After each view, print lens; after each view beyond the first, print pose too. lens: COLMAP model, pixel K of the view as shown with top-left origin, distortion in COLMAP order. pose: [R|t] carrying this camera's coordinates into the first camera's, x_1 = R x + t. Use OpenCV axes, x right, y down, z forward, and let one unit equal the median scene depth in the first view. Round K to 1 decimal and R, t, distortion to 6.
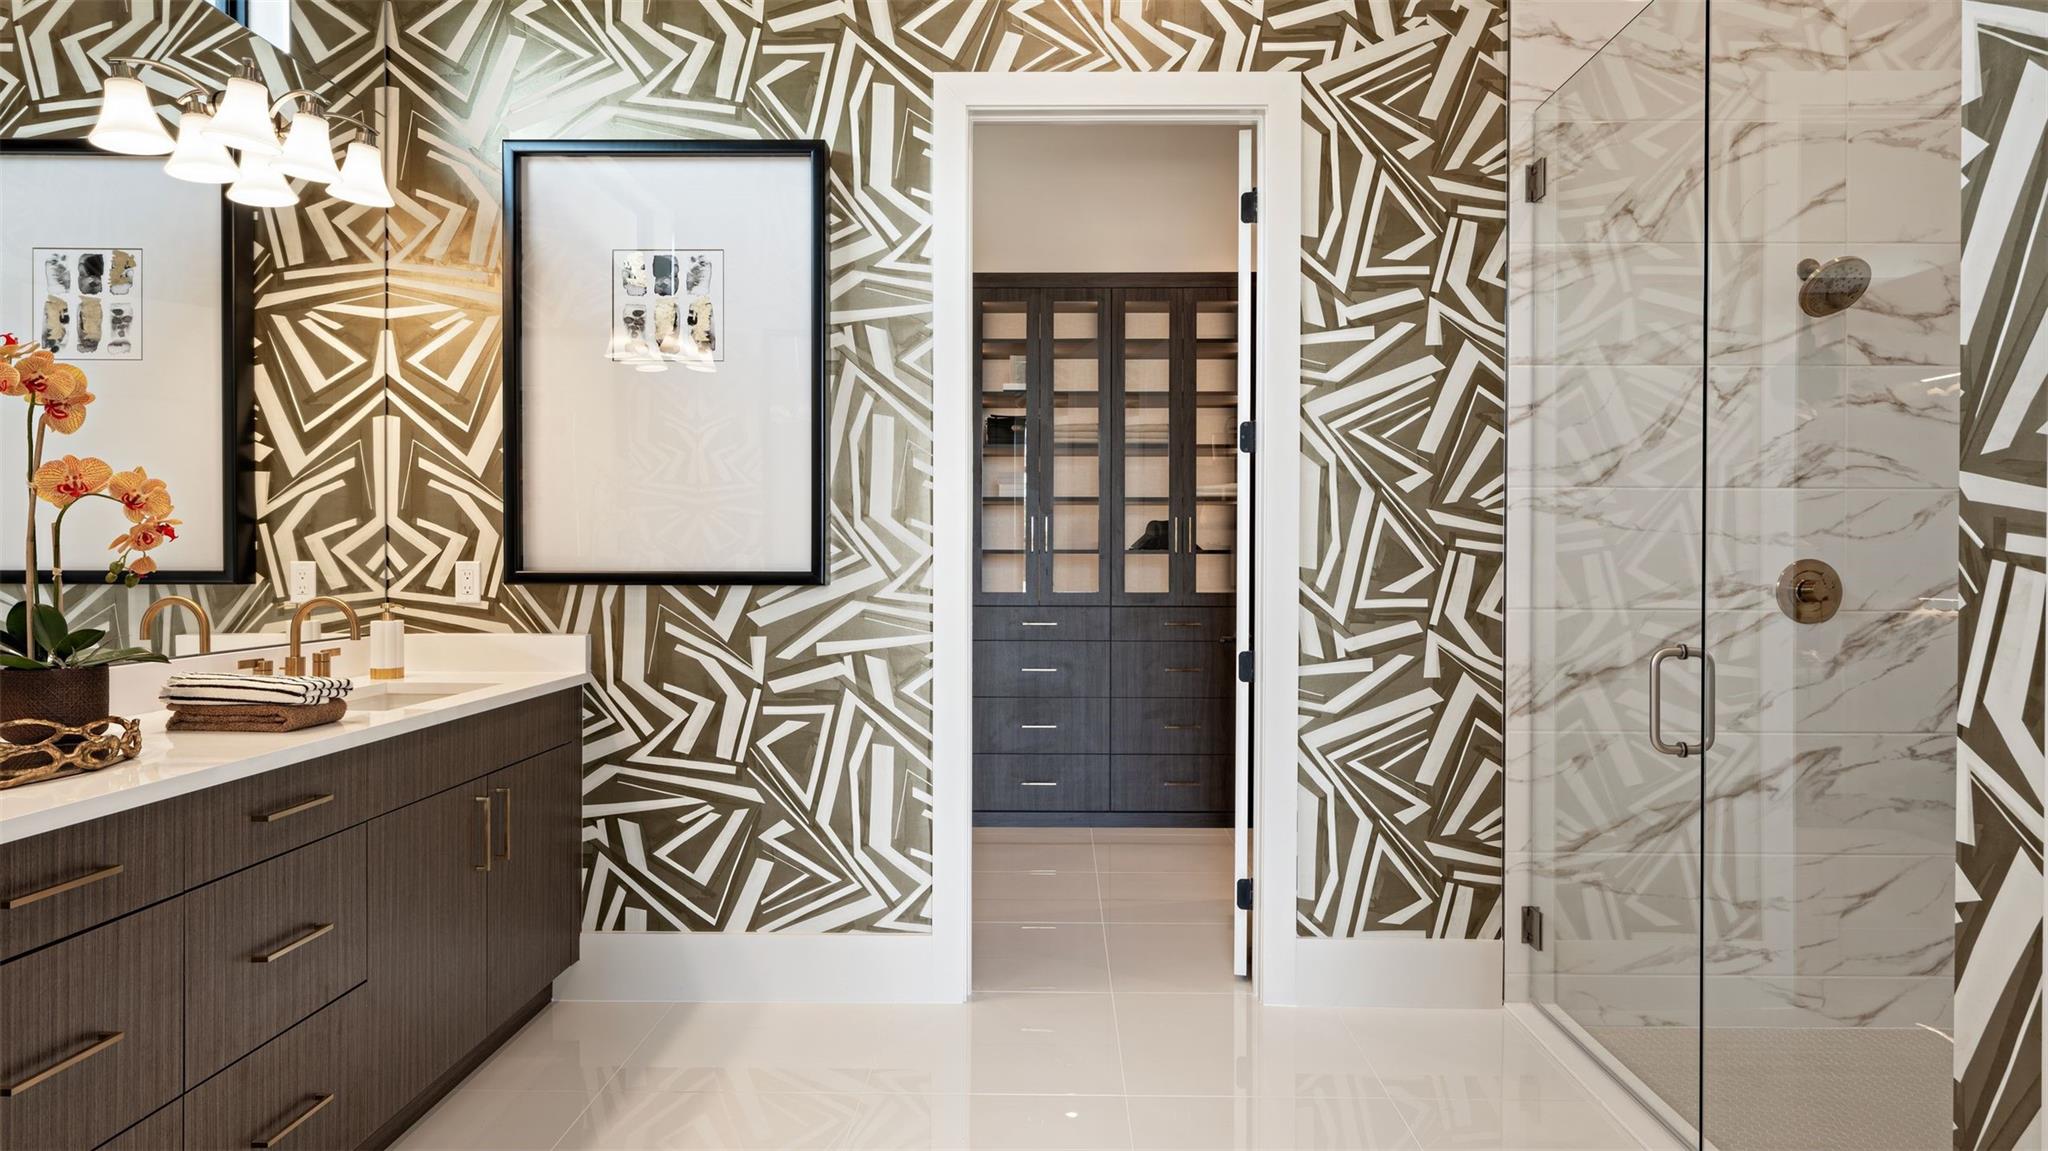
lens RADIAL K [[1076.6, 0, 1061.3], [0, 1076.6, 565.7], [0, 0, 1]] dist [0.002824, -0.002712]
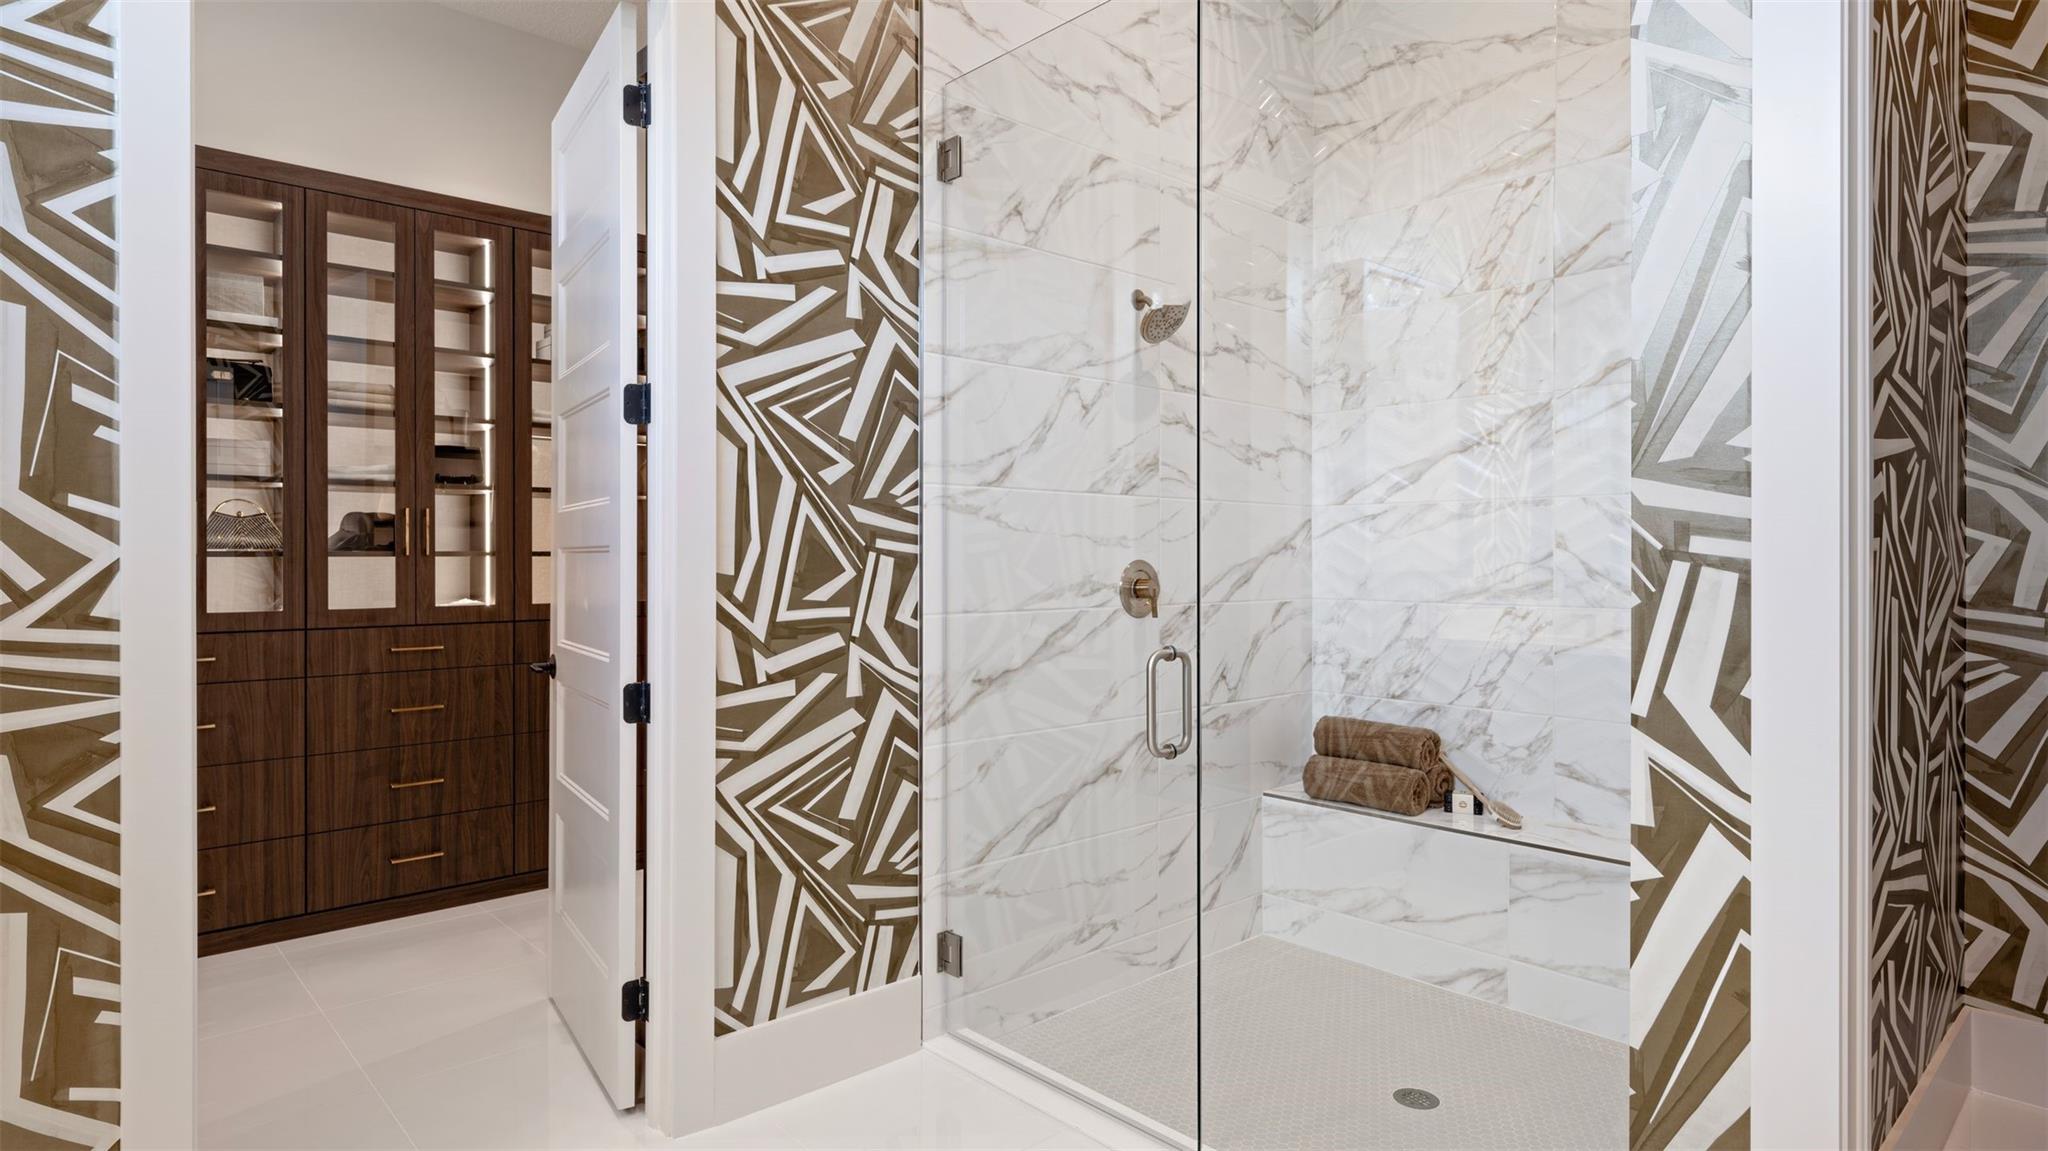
lens RADIAL K [[1076.6, 0, 1015.4], [0, 1076.6, 561.2], [0, 0, 1]] dist [0.002824, -0.002712]
pose [[0.746946, -0.005393, 0.664863, -0.141081], [0.009098, 0.999956, -0.002110, -0.003483], [-0.664822, 0.007625, 0.746963, 0.256752]]
